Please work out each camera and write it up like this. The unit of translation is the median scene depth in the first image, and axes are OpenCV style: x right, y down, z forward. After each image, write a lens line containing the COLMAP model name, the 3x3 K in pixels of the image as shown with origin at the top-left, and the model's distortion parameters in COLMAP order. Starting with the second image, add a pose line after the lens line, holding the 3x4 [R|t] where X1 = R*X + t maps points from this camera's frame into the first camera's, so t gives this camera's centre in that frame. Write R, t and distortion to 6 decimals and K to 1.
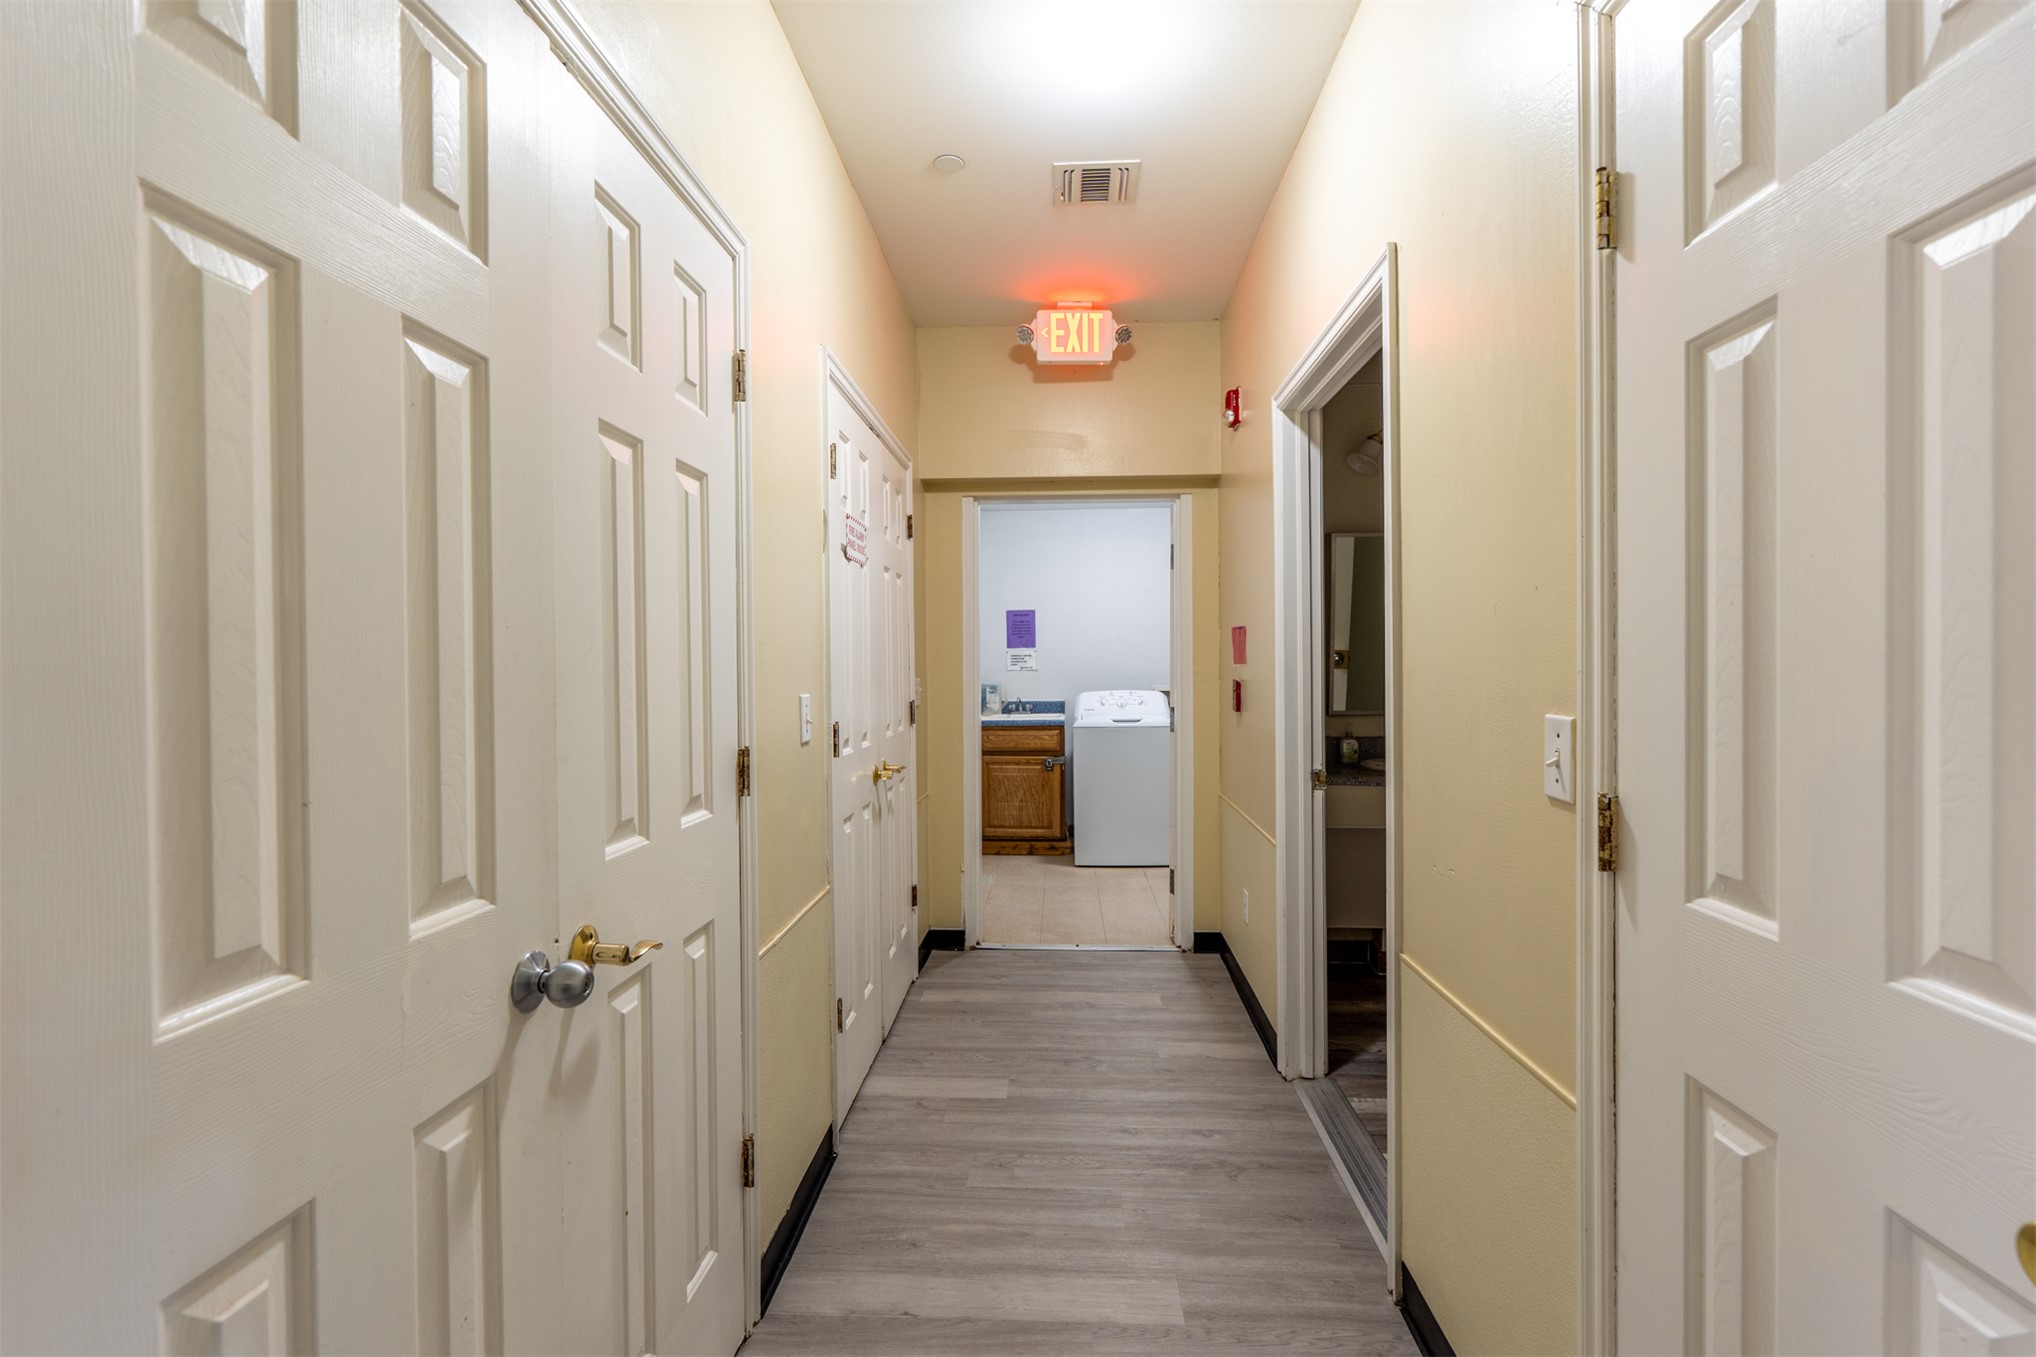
lens RADIAL K [[918.8, 0, 1018.0], [0, 918.8, 678.5], [0, 0, 1]] dist [0.000002, -0.000002]
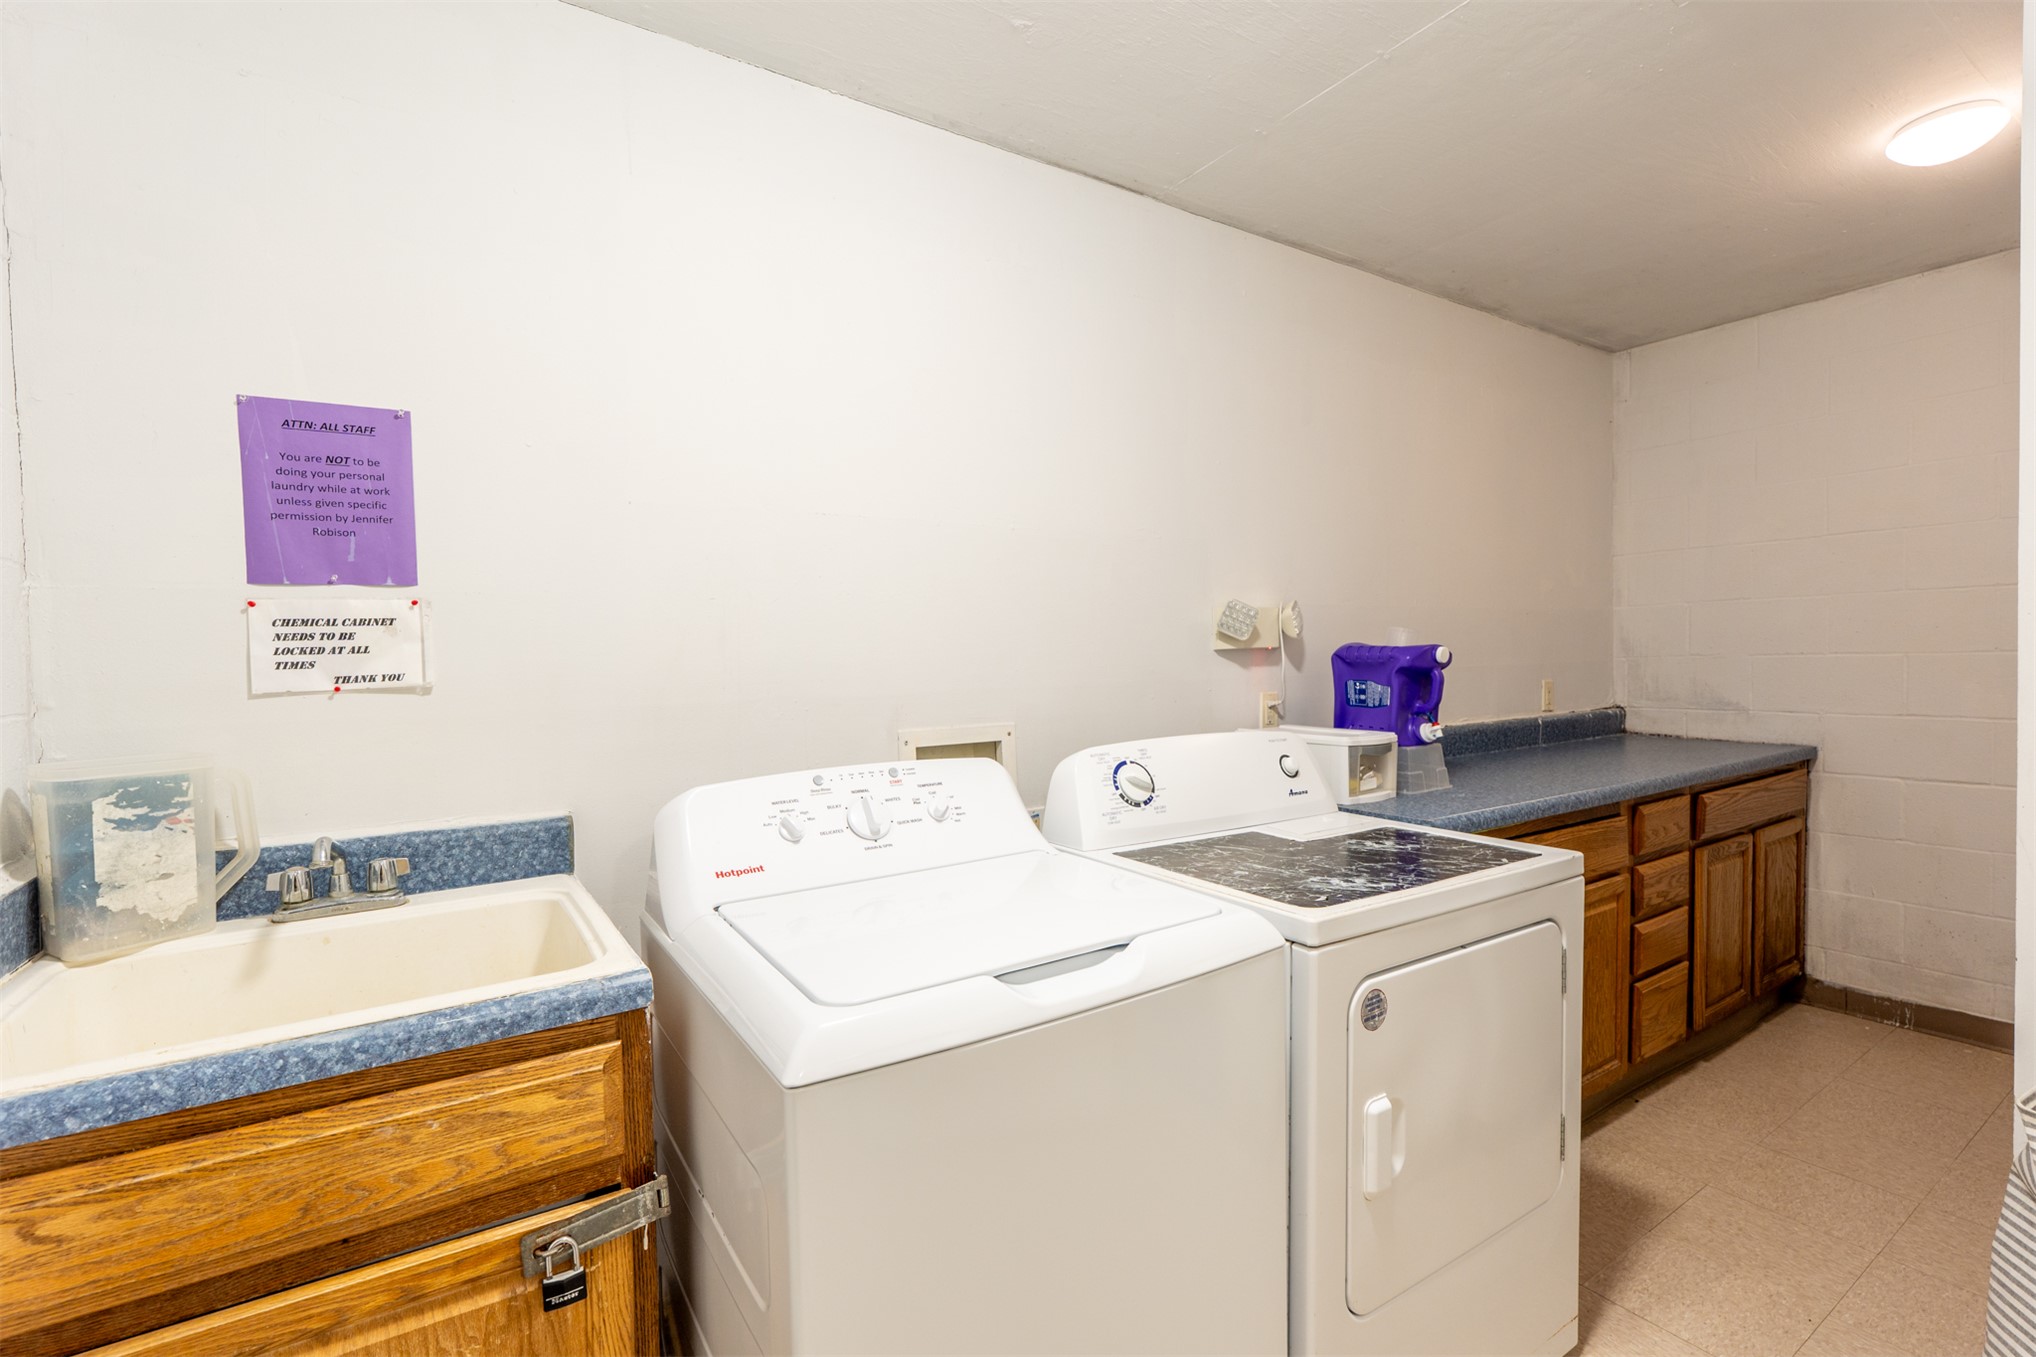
lens RADIAL K [[918.8, 0, 1018.0], [0, 918.8, 678.5], [0, 0, 1]] dist [0.000002, -0.000002]
pose [[0.804178, -0.024561, 0.593881, 0.006635], [0.022469, 0.999688, 0.010918, -0.017984], [-0.593964, 0.004563, 0.804479, 1.243491]]
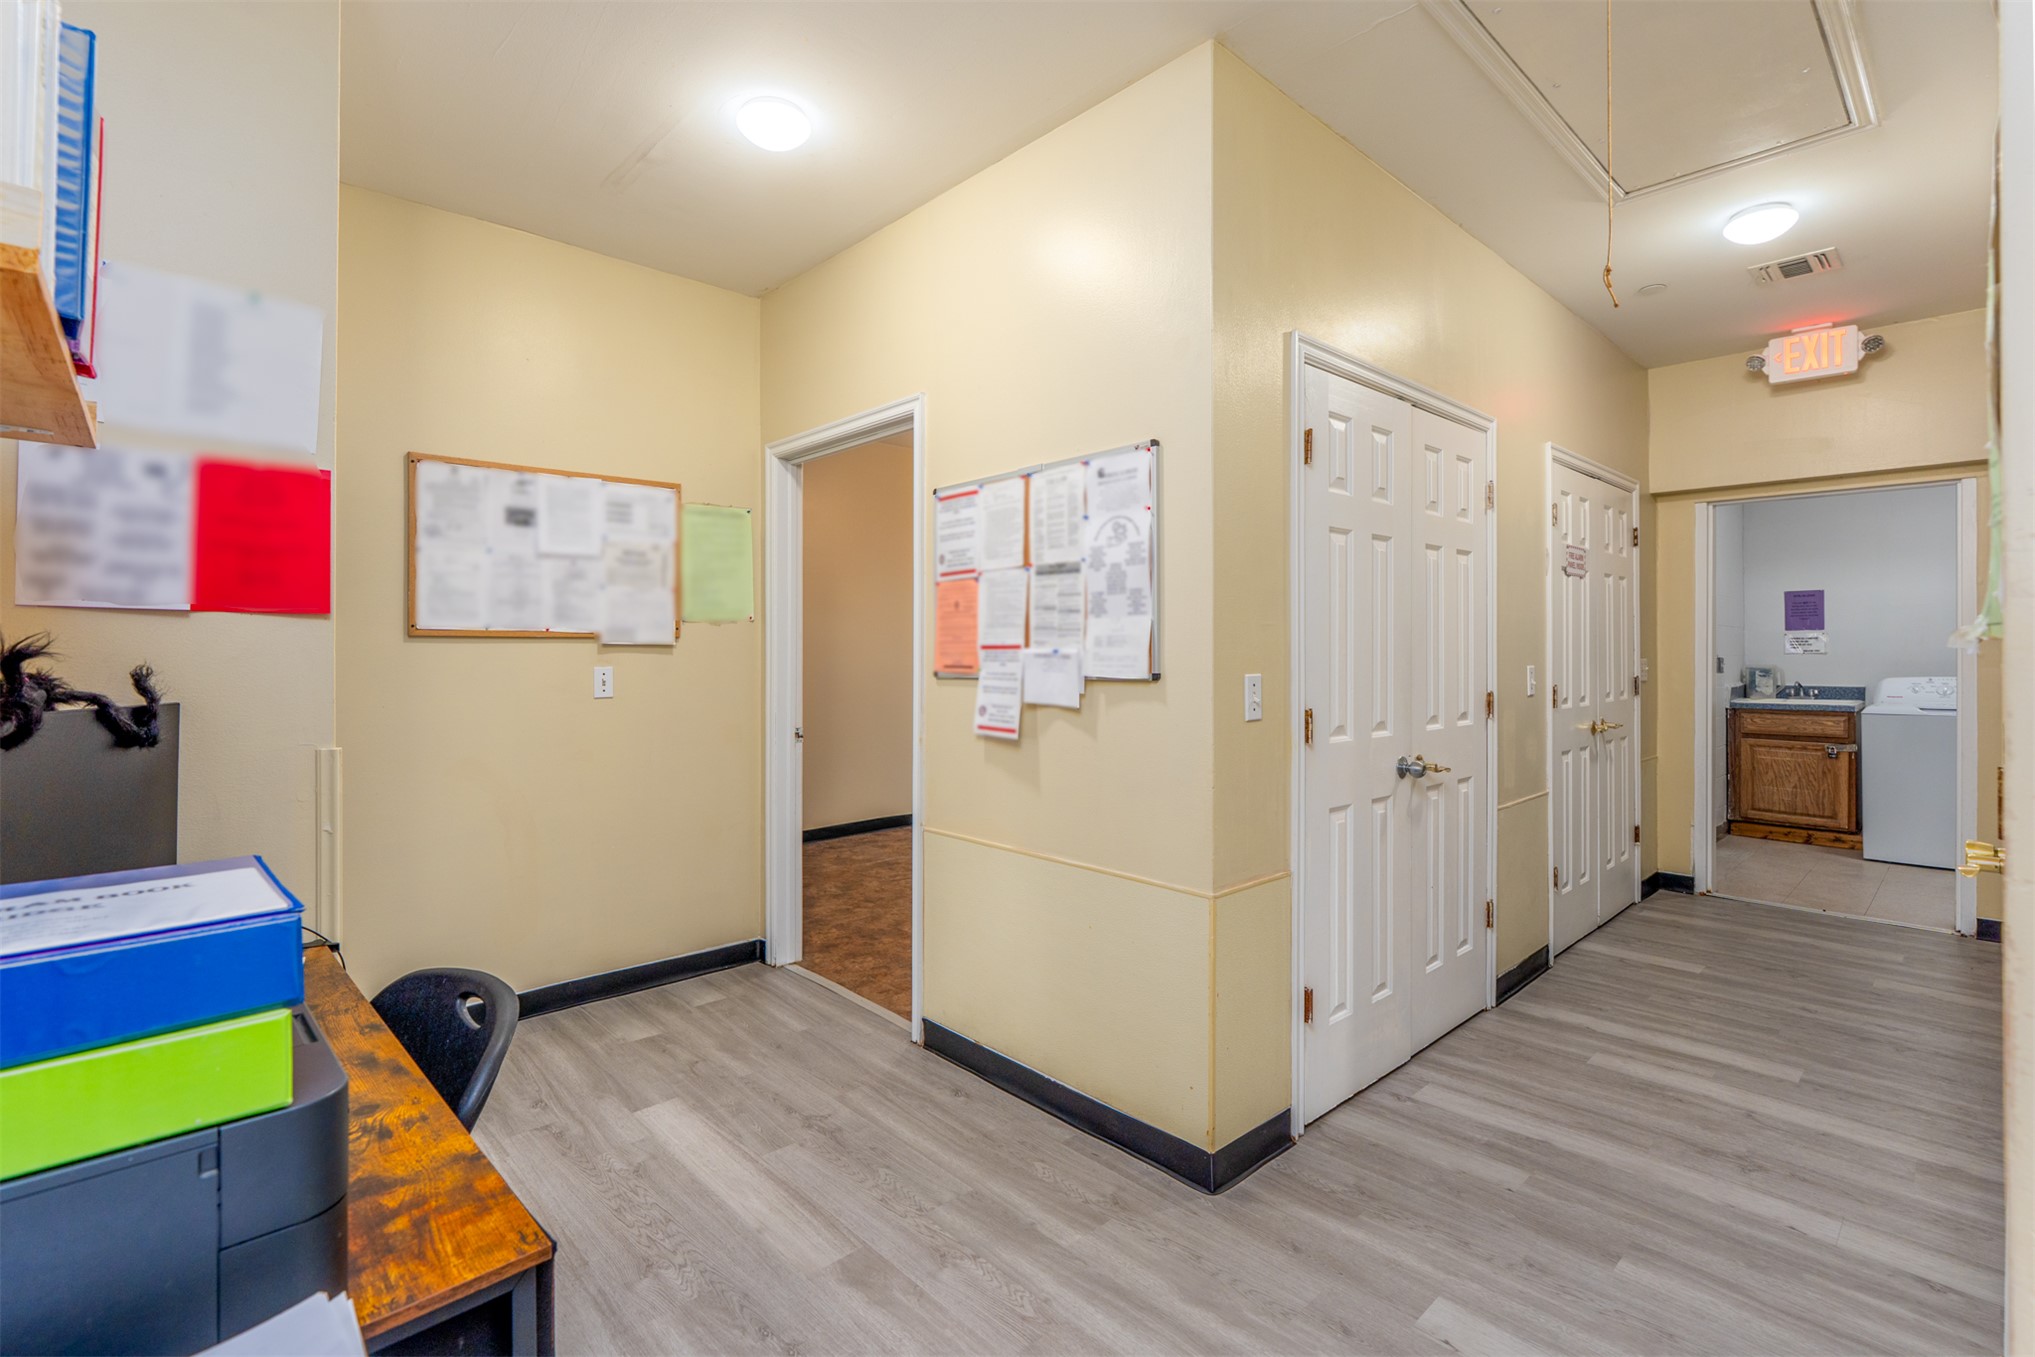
lens RADIAL K [[926.8, 0, 1011.2], [0, 926.8, 653.3], [0, 0, 1]] dist [-0.001534, -0.000163]
pose [[0.719064, 0.007487, -0.694904, 0.133882], [-0.012564, 0.999919, -0.002228, 0.005609], [0.694830, 0.010333, 0.719100, -0.444574]]
